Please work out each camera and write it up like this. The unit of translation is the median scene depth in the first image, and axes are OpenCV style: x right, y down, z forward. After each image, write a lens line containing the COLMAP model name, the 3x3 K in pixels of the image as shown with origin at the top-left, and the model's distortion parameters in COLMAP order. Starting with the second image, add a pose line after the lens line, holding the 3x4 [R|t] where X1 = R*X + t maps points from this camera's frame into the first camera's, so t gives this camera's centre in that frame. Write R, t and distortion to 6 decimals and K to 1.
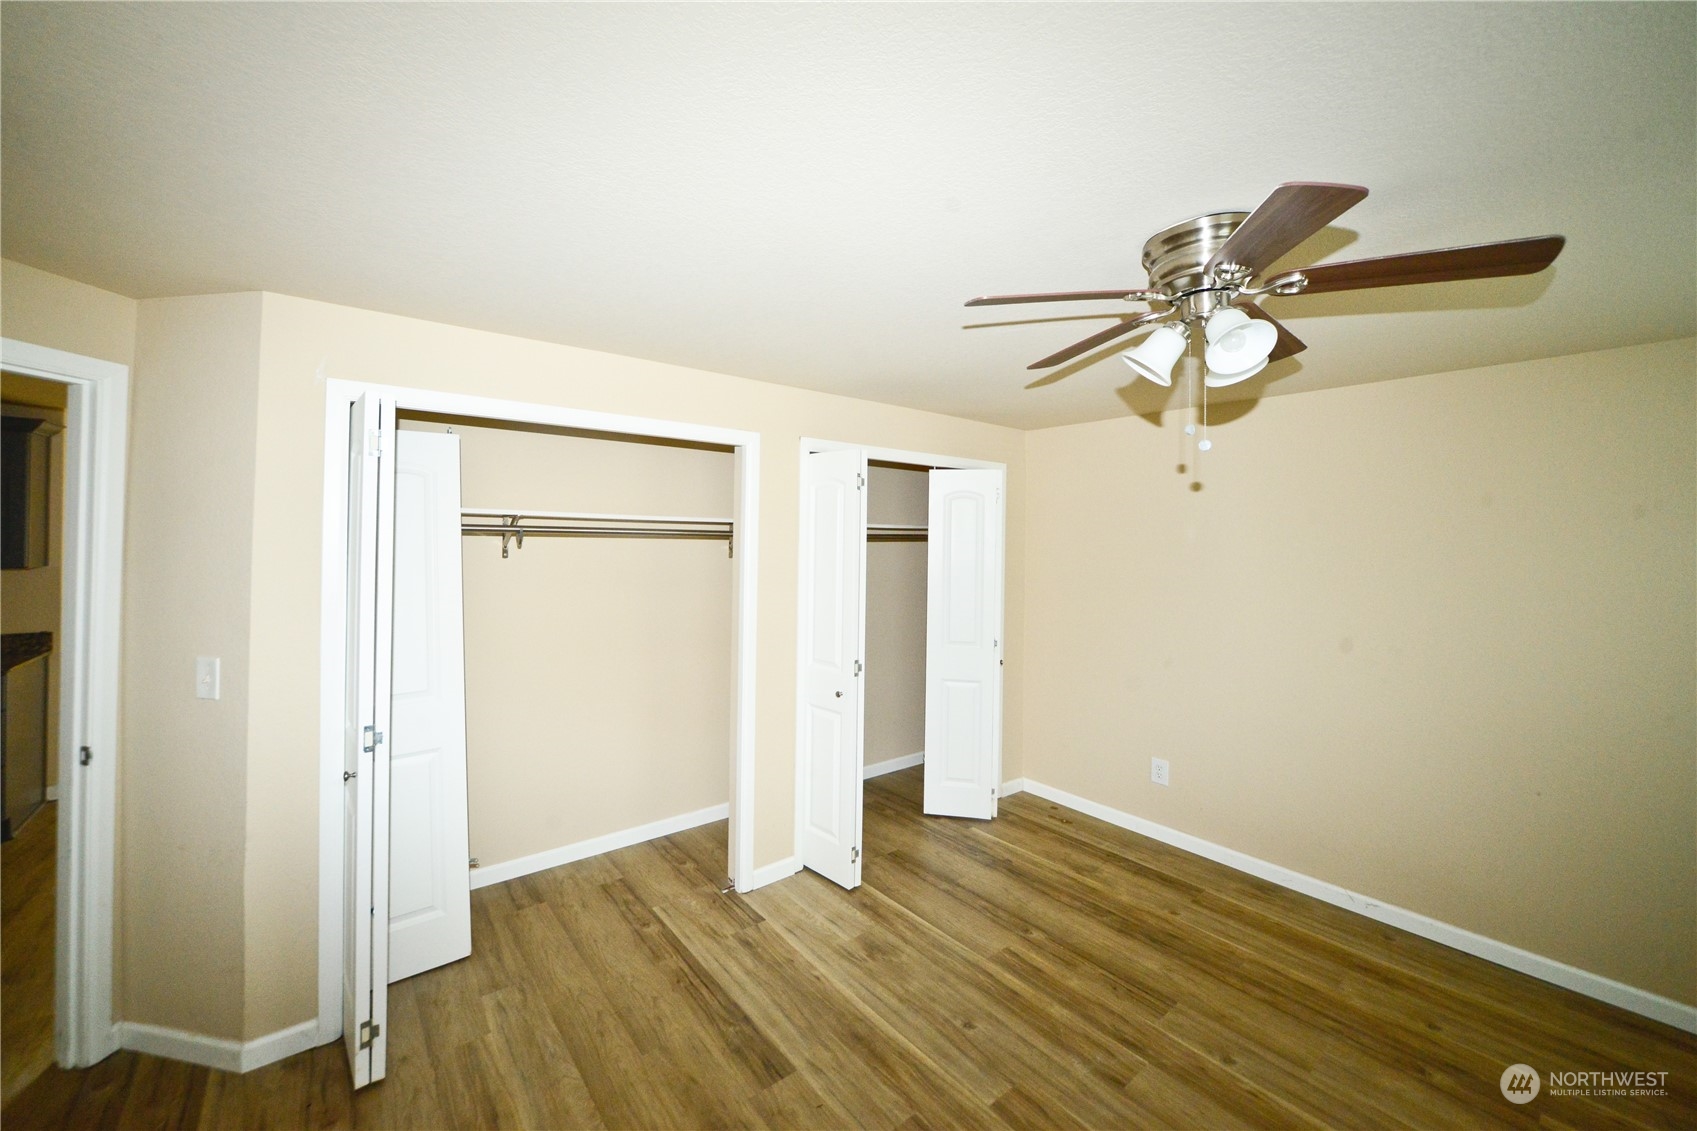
lens RADIAL K [[625.3, 0, 848.6], [0, 625.3, 542.6], [0, 0, 1]] dist [-0.003770, -0.000020]
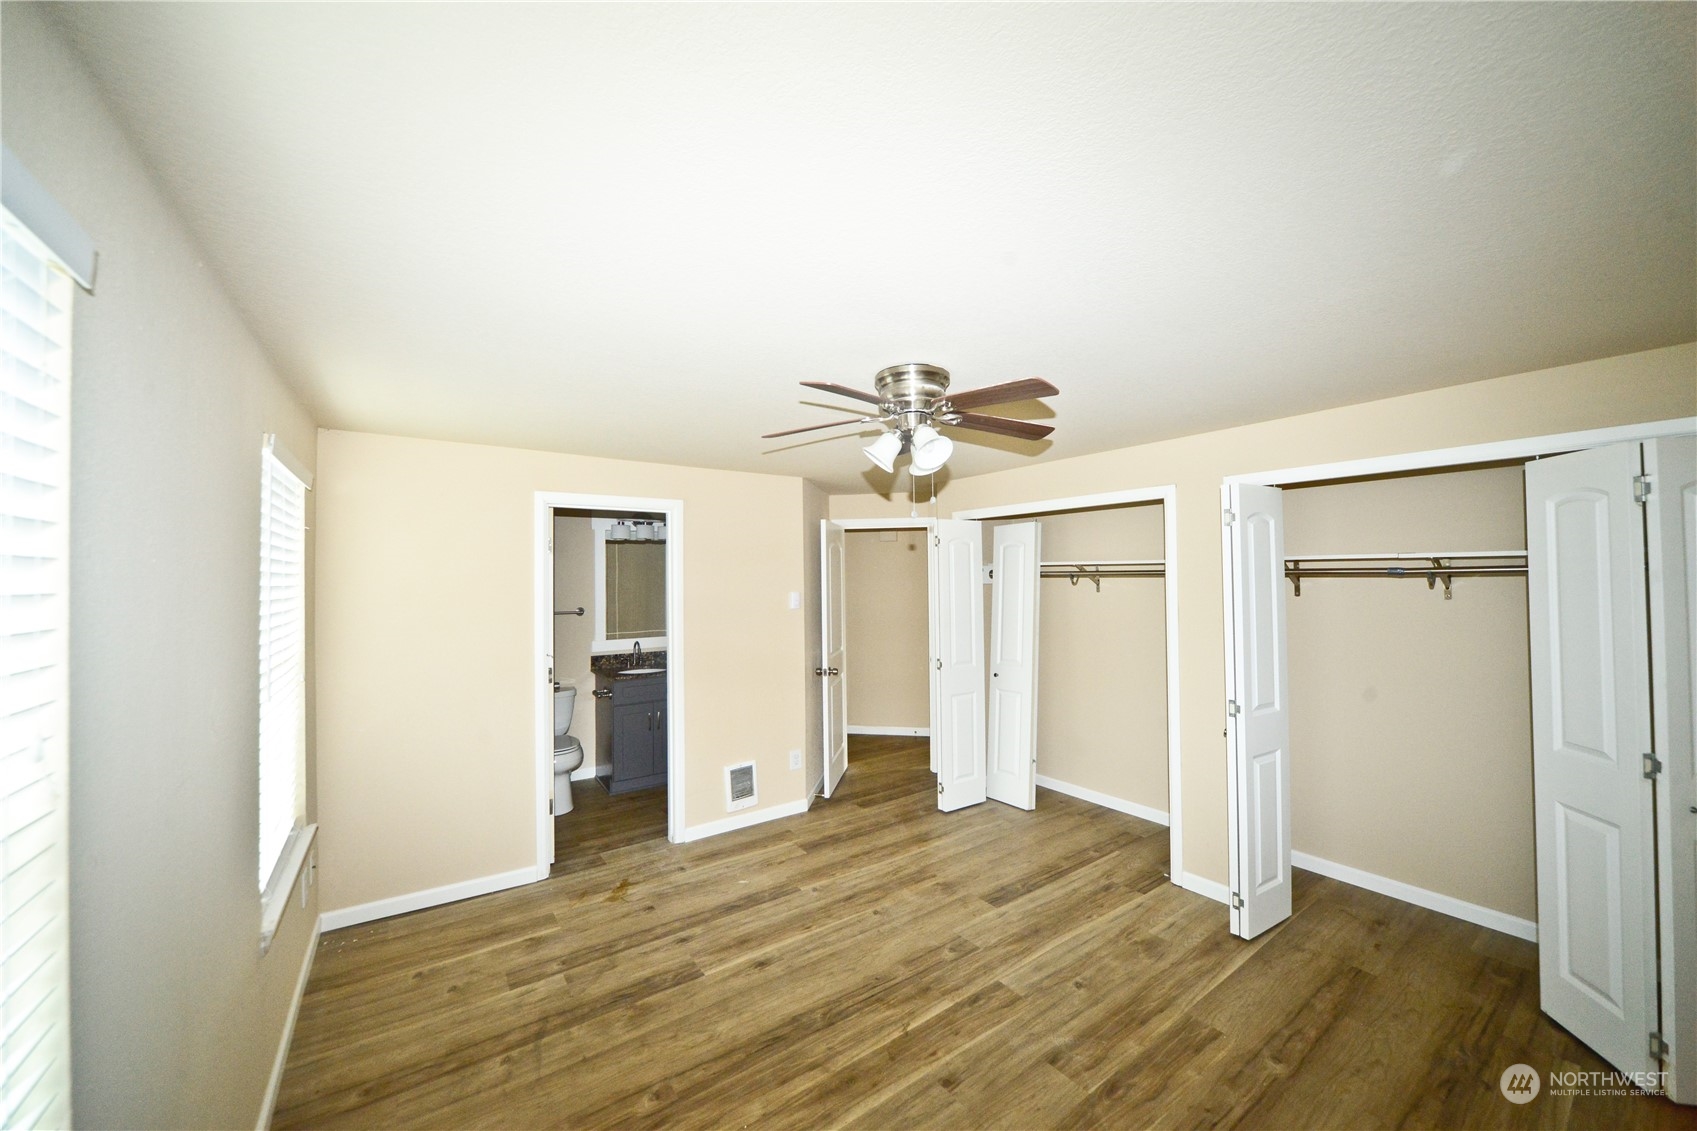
lens RADIAL K [[596.9, 0, 842.0], [0, 596.9, 567.5], [0, 0, 1]] dist [-0.012505, 0.000694]
pose [[-0.014943, -0.034671, -0.999287, 1.115903], [-0.001931, 0.999398, -0.034646, 0.019223], [0.999886, 0.001412, -0.015001, 0.470334]]
